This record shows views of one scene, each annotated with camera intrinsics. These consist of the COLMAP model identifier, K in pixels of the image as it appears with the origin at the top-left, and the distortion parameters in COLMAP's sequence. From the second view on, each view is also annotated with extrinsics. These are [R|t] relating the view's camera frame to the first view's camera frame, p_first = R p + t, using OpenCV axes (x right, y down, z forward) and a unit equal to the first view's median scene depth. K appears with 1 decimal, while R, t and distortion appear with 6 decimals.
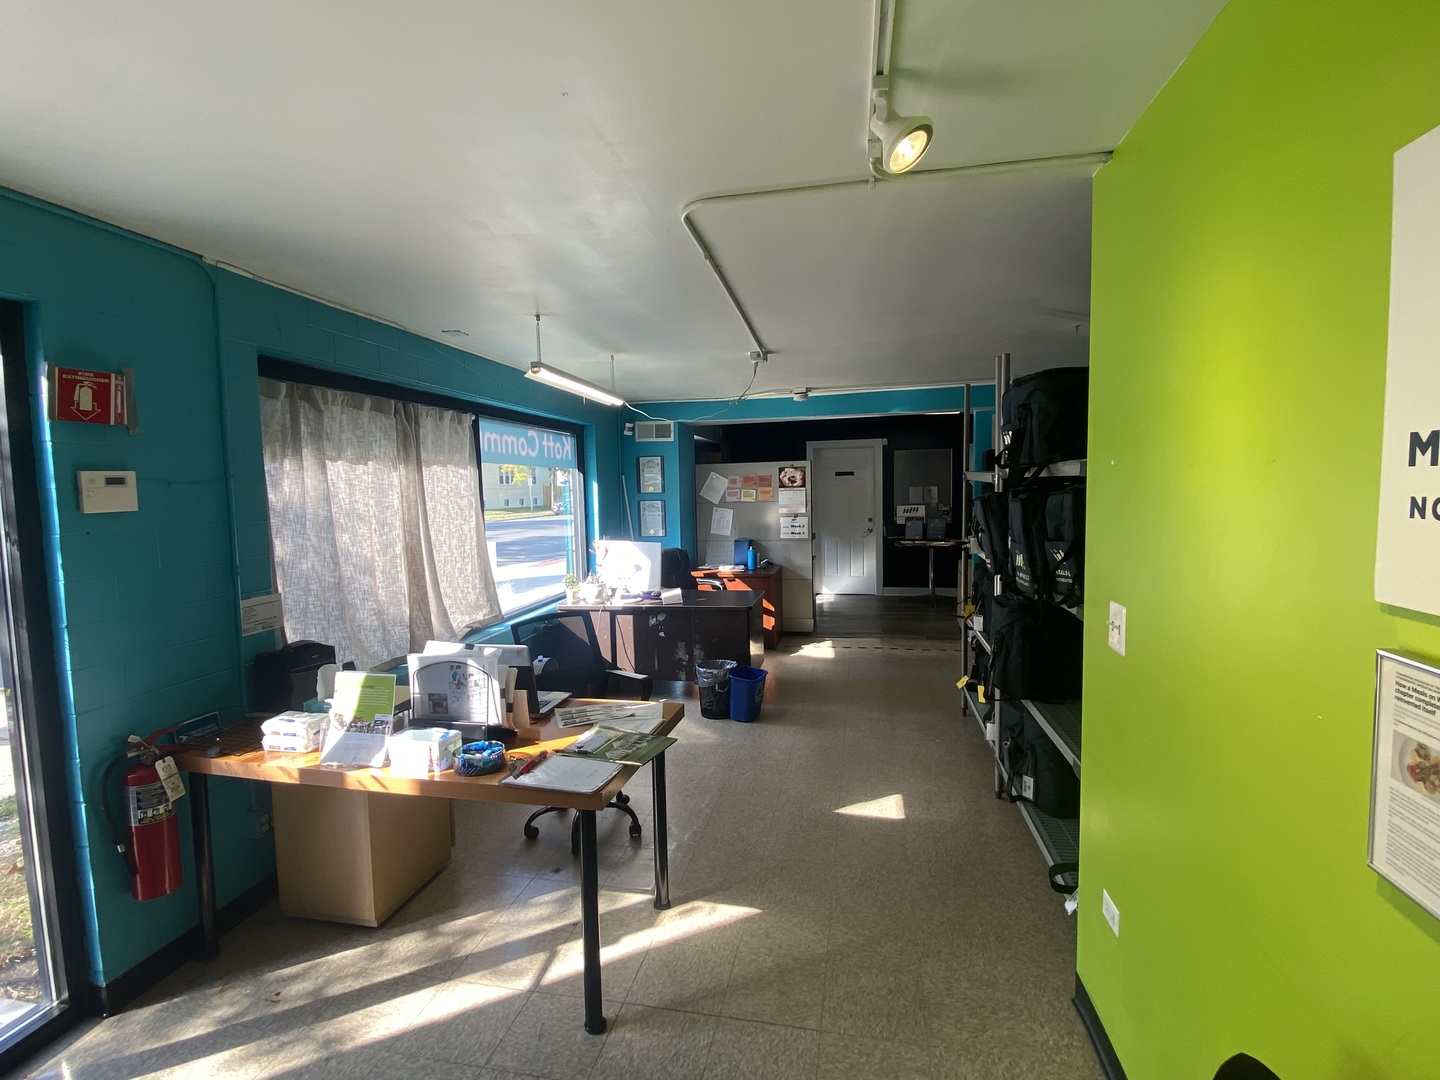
lens RADIAL K [[695.4, 0, 720.0], [0, 695.4, 540.0], [0, 0, 1]] dist [-0.012320, -0.000977]
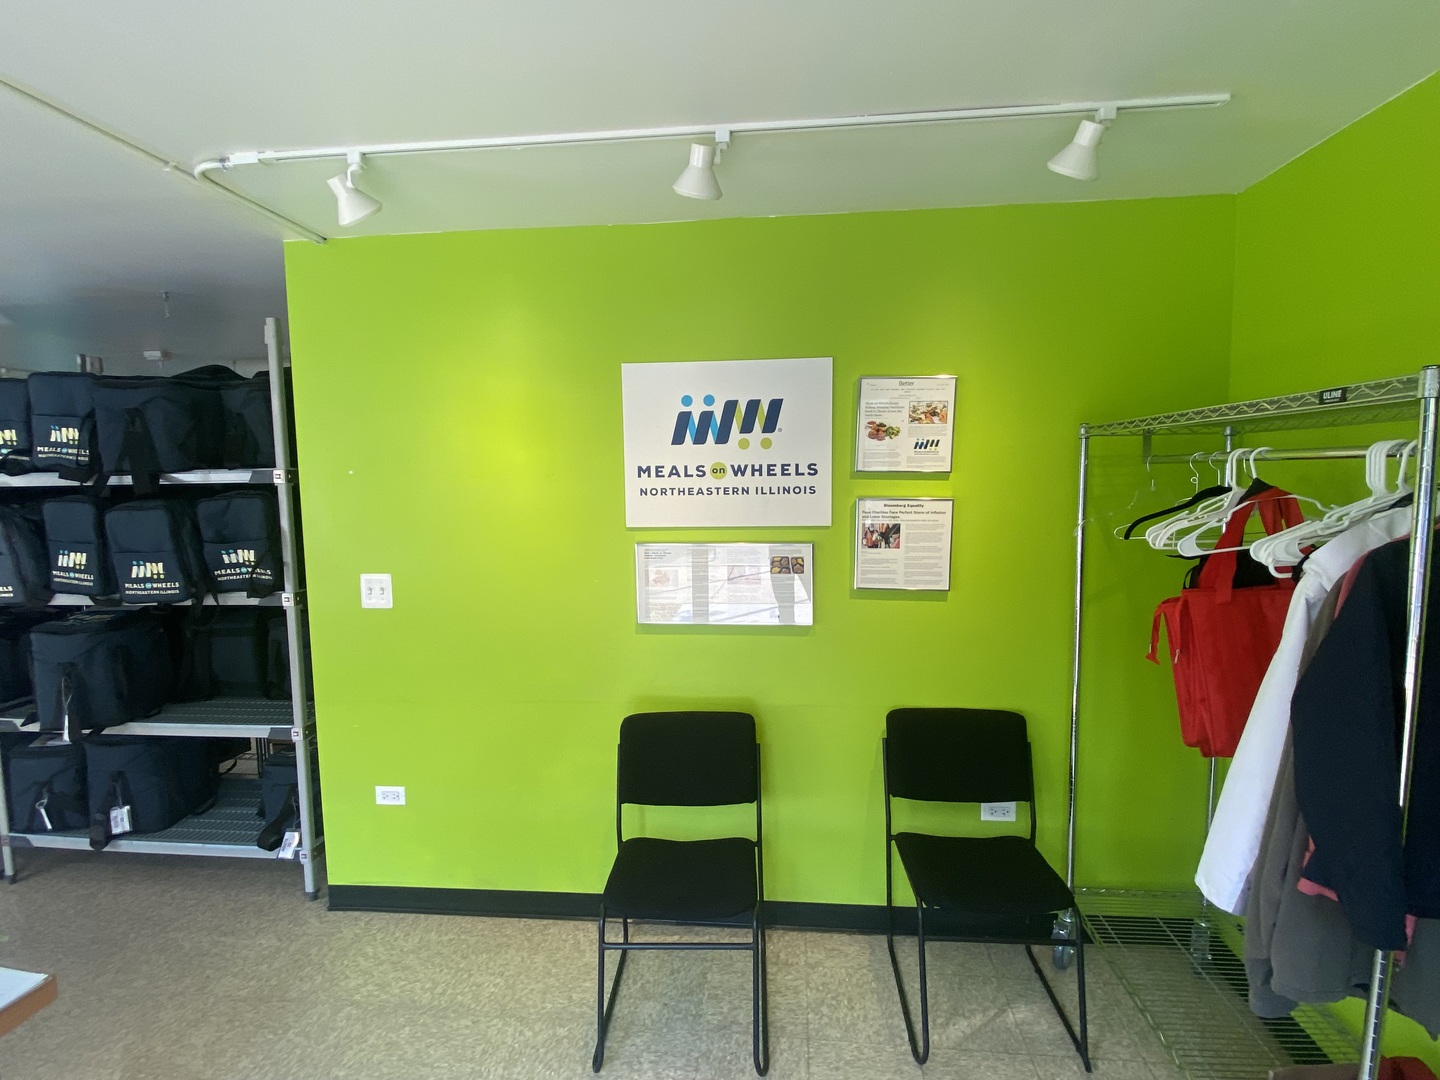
lens RADIAL K [[695.4, 0, 720.0], [0, 695.4, 540.0], [0, 0, 1]] dist [-0.012320, -0.000977]
pose [[-0.101556, -0.067486, 0.992538, -0.776503], [0.093621, 0.992620, 0.077071, -0.016173], [-0.990415, 0.100749, -0.094489, 0.383343]]
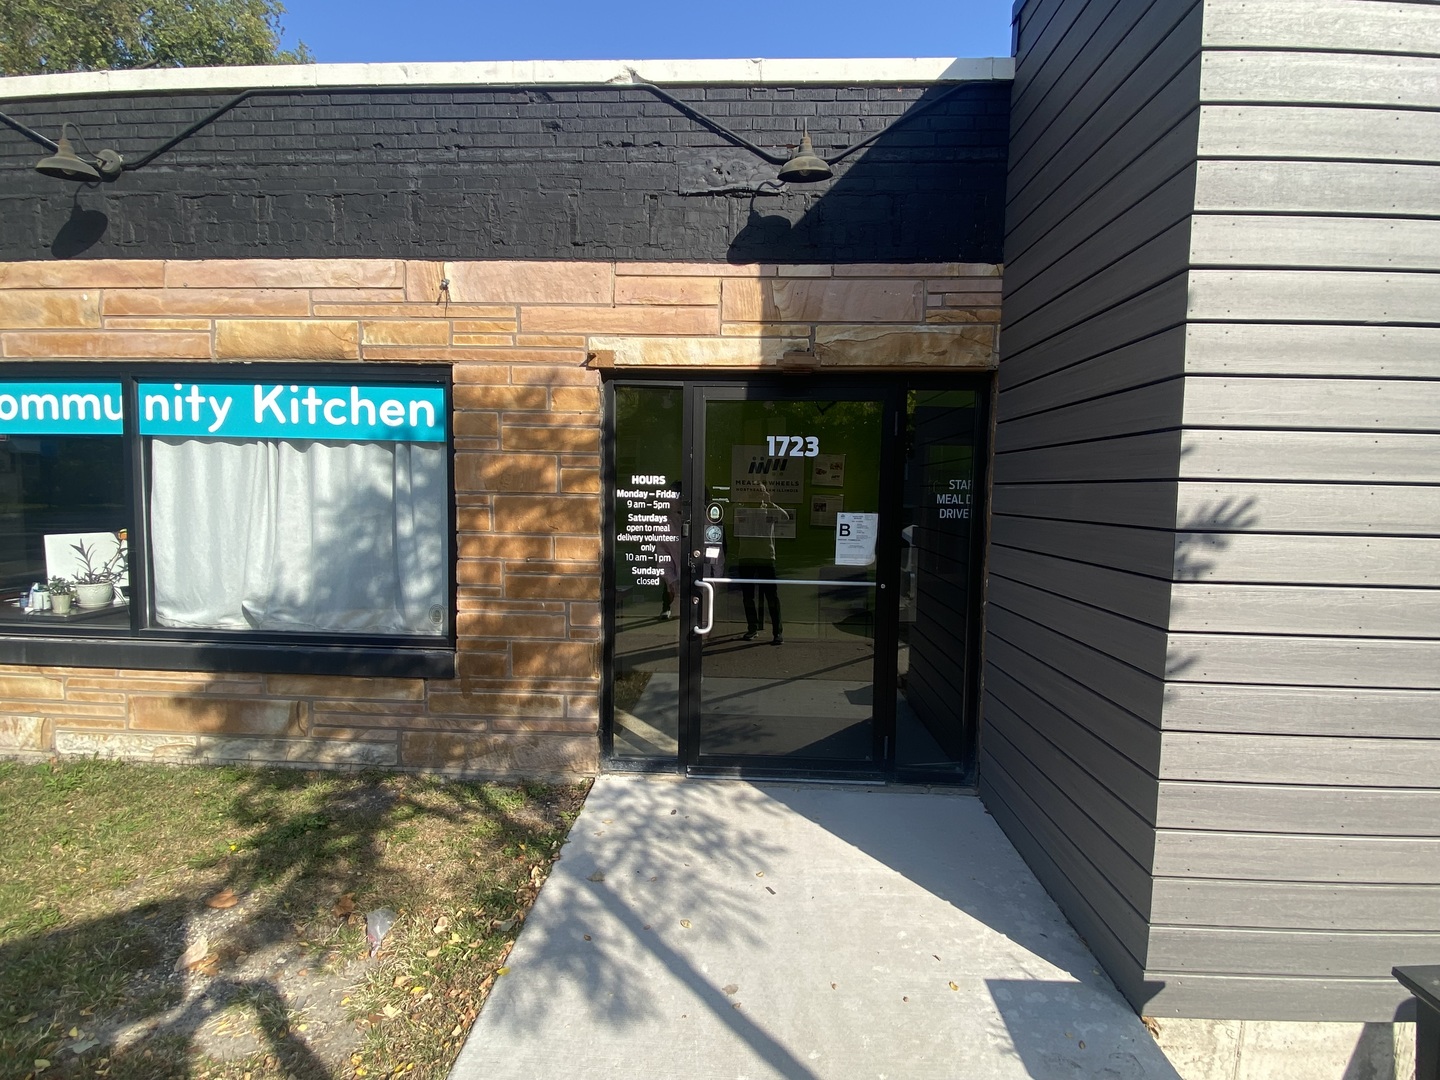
lens RADIAL K [[695.4, 0, 720.0], [0, 695.4, 540.0], [0, 0, 1]] dist [-0.012320, -0.000977]
pose [[-0.153365, -0.049040, 0.986952, -2.761346], [0.058981, 0.996533, 0.058681, 0.019946], [-0.986408, 0.067211, -0.149941, 0.956078]]
